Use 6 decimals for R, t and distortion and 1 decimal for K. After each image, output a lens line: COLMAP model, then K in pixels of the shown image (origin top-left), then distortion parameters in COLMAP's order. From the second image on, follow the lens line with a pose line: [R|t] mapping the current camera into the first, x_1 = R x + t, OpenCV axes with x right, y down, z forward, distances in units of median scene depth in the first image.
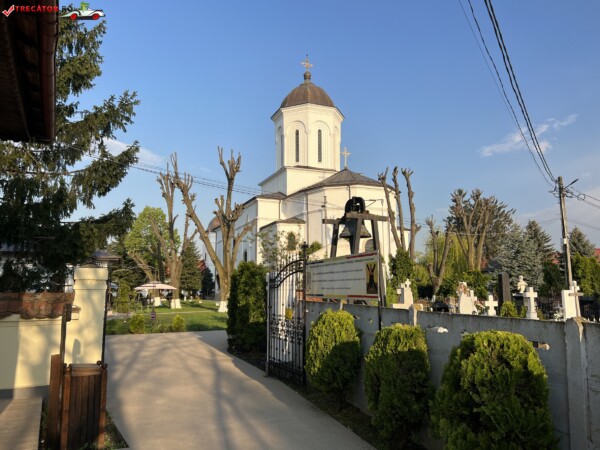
lens RADIAL K [[451.1, 0, 300.0], [0, 451.1, 225.0], [0, 0, 1]] dist [0.001444, -0.000876]
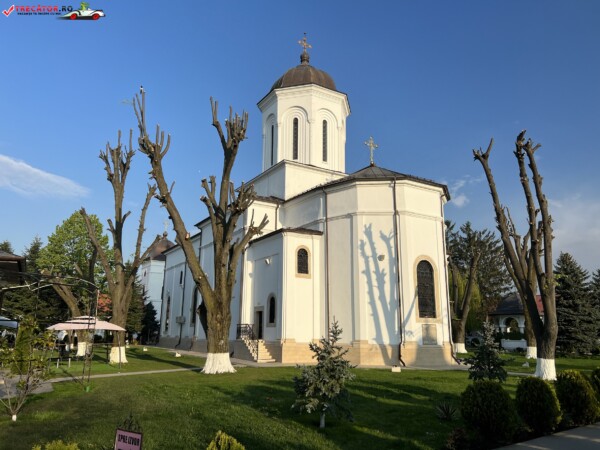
lens RADIAL K [[451.1, 0, 300.0], [0, 451.1, 225.0], [0, 0, 1]] dist [0.001444, -0.000876]
pose [[0.988339, 0.047775, 0.144579, -0.114686], [-0.034152, 0.994865, -0.095279, 0.045008], [-0.148388, 0.089230, 0.984895, 0.310593]]
